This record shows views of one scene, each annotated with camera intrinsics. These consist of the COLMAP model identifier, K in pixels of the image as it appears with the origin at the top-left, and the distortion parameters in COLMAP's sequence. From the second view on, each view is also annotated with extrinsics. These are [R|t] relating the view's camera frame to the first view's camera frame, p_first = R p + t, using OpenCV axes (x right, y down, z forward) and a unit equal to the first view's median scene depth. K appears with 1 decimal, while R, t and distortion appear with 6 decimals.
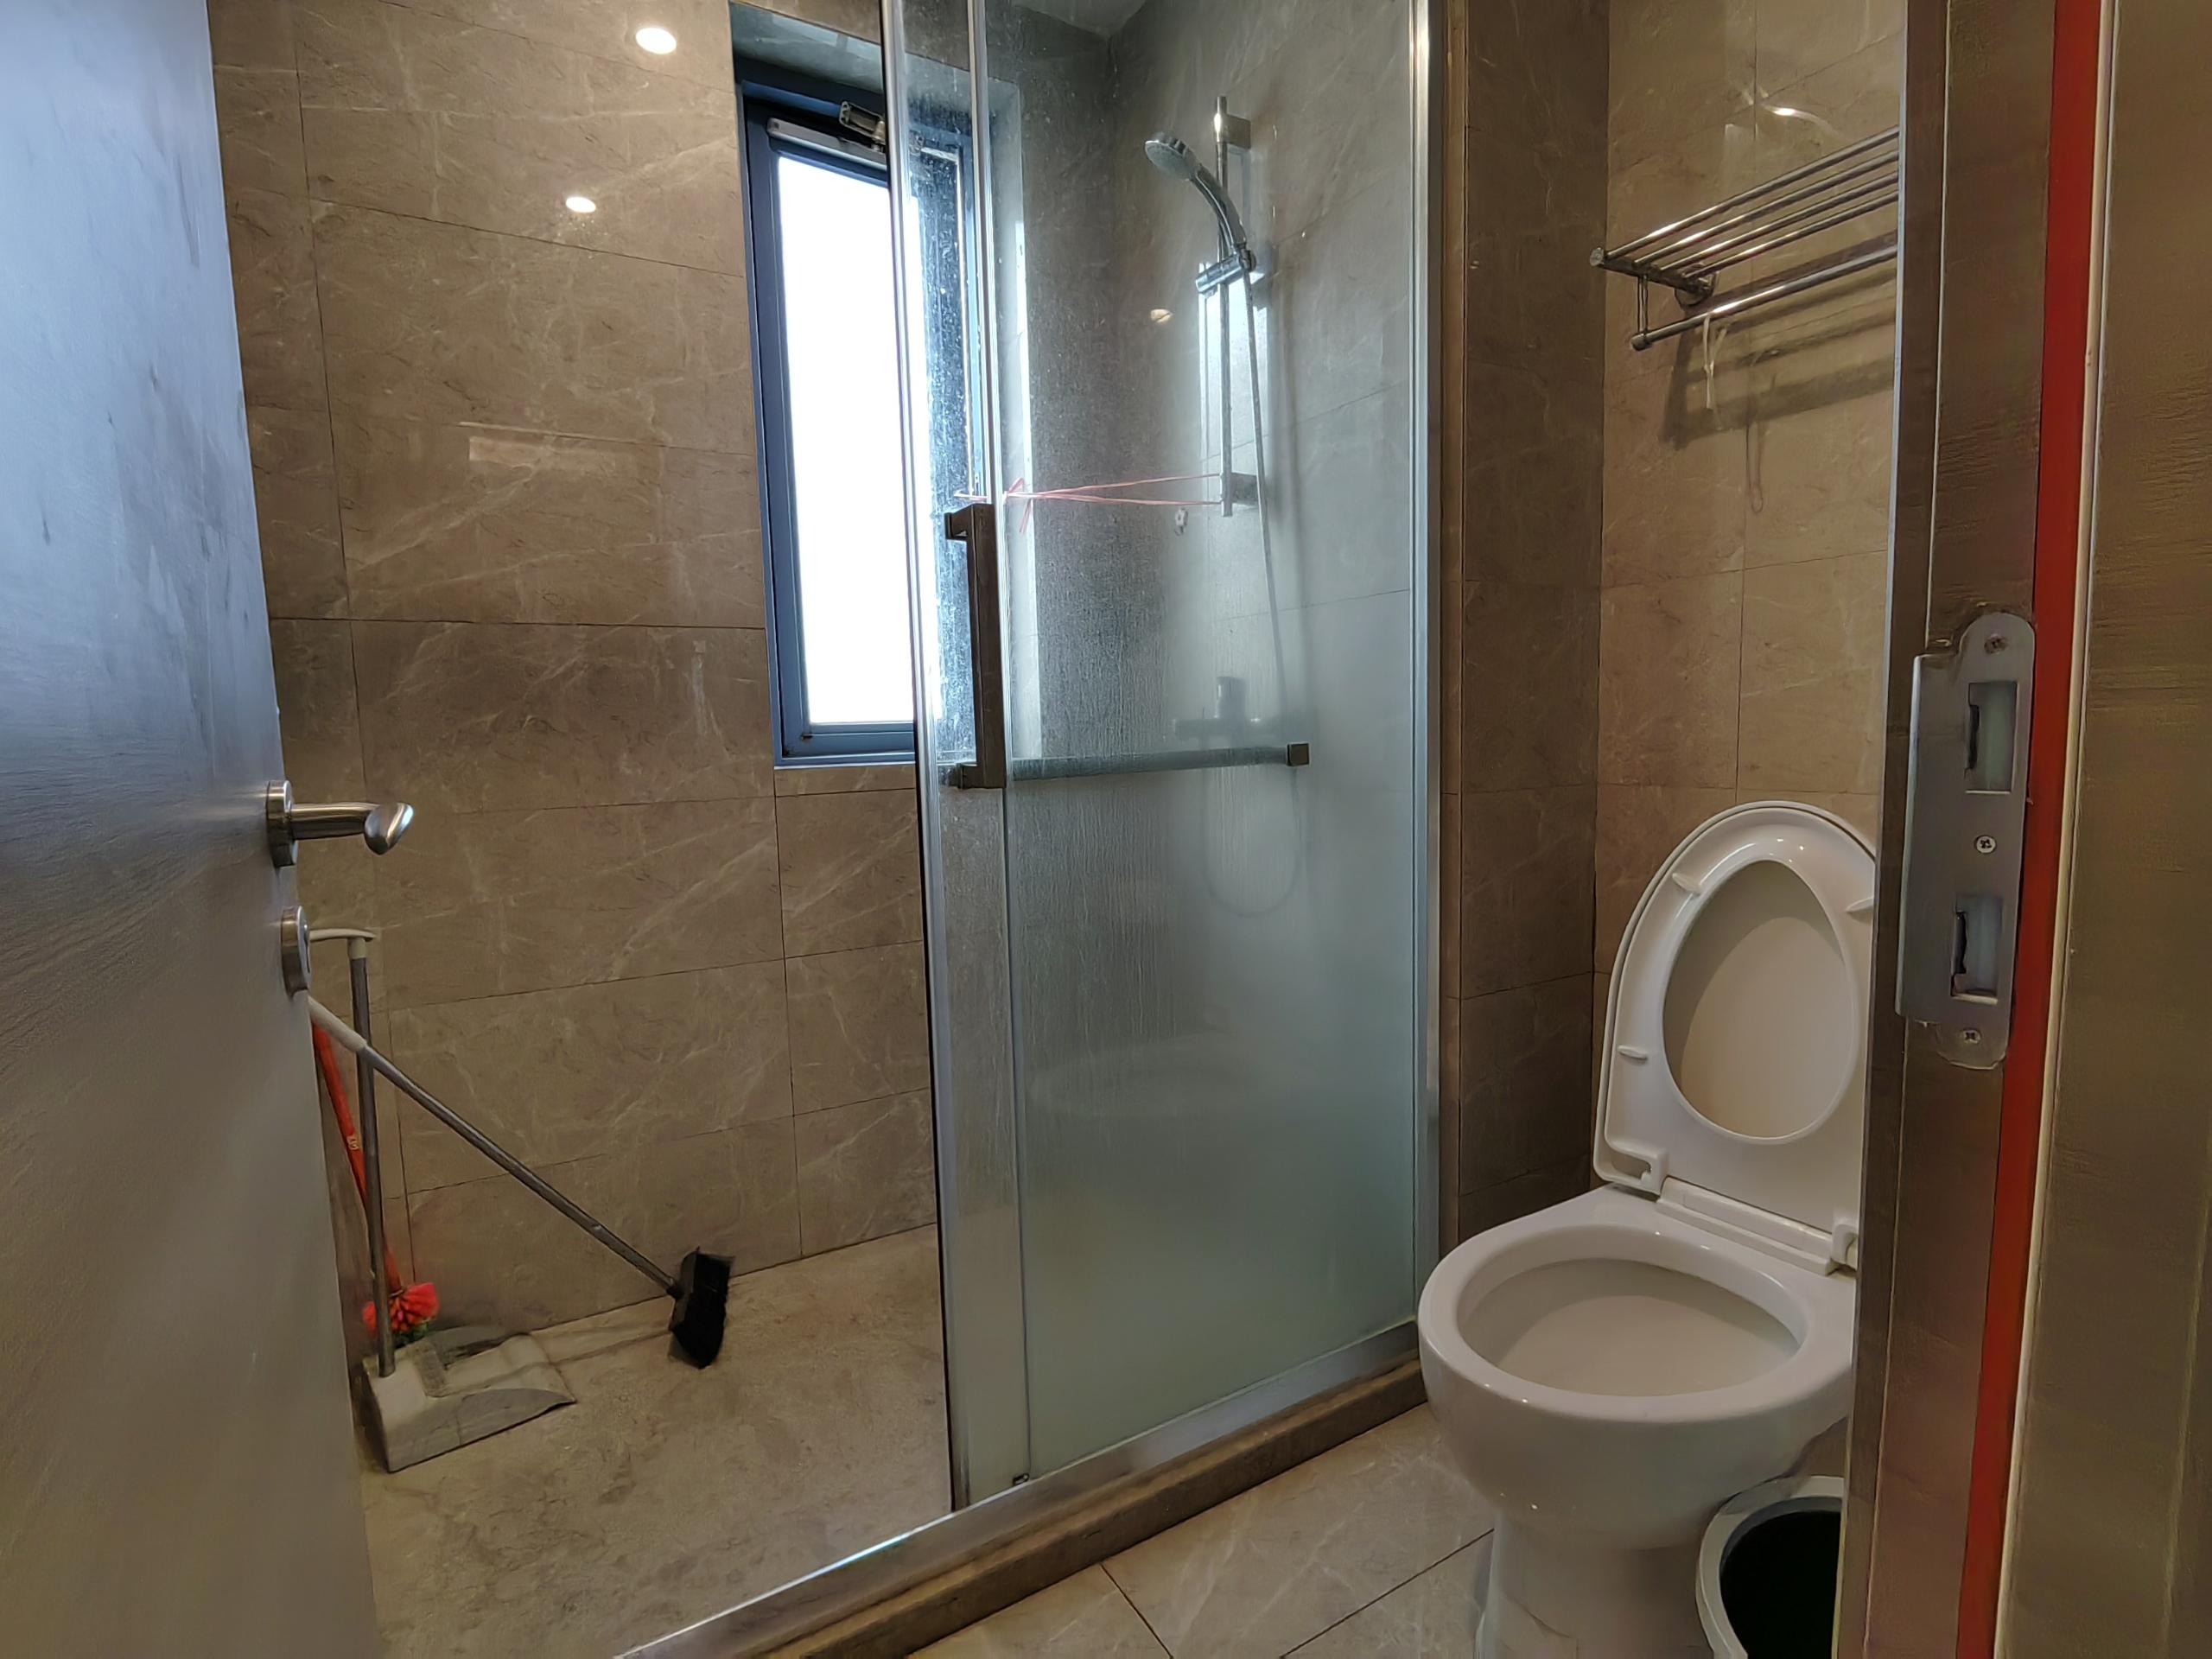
lens RADIAL K [[1066.8, 0, 1106.0], [0, 1066.8, 829.5], [0, 0, 1]] dist [-0.003397, 0.008692]
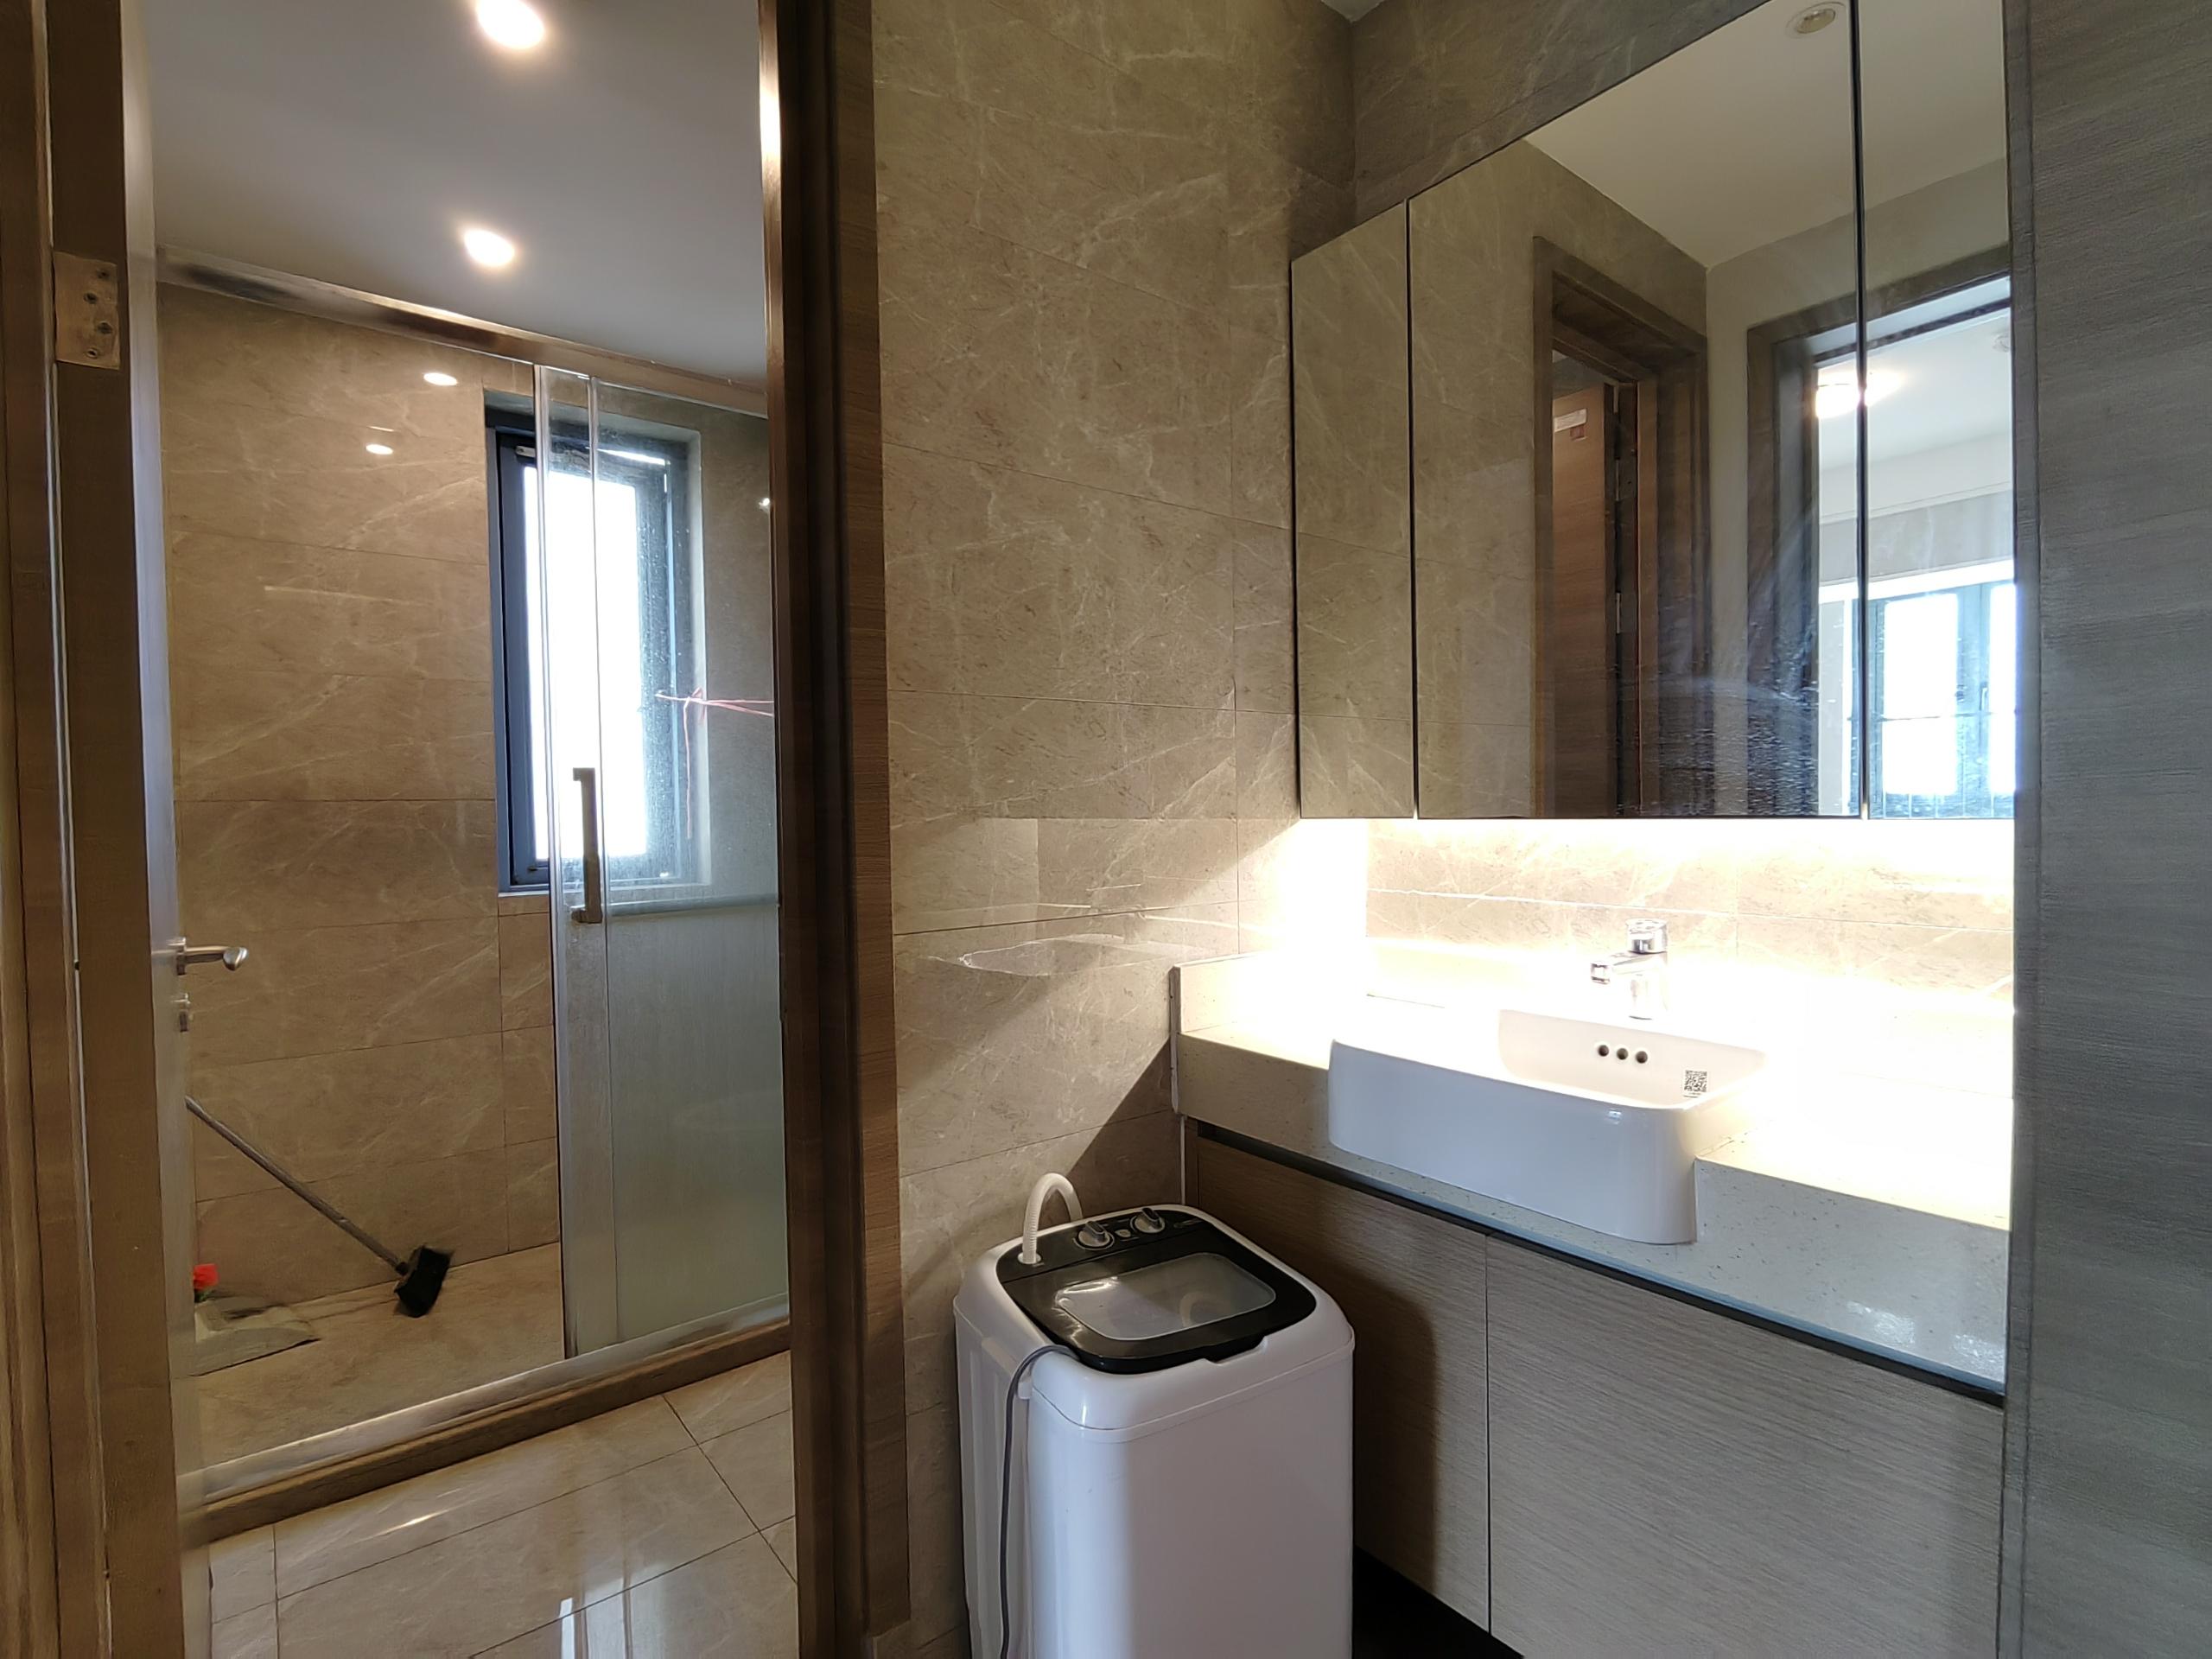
lens RADIAL K [[1066.8, 0, 1106.0], [0, 1066.8, 829.5], [0, 0, 1]] dist [-0.003397, 0.008692]
pose [[0.990057, 0.007569, 0.140462, 0.326589], [0.003502, 0.996916, -0.078404, -0.035019], [-0.140622, 0.078116, 0.986977, -0.592327]]
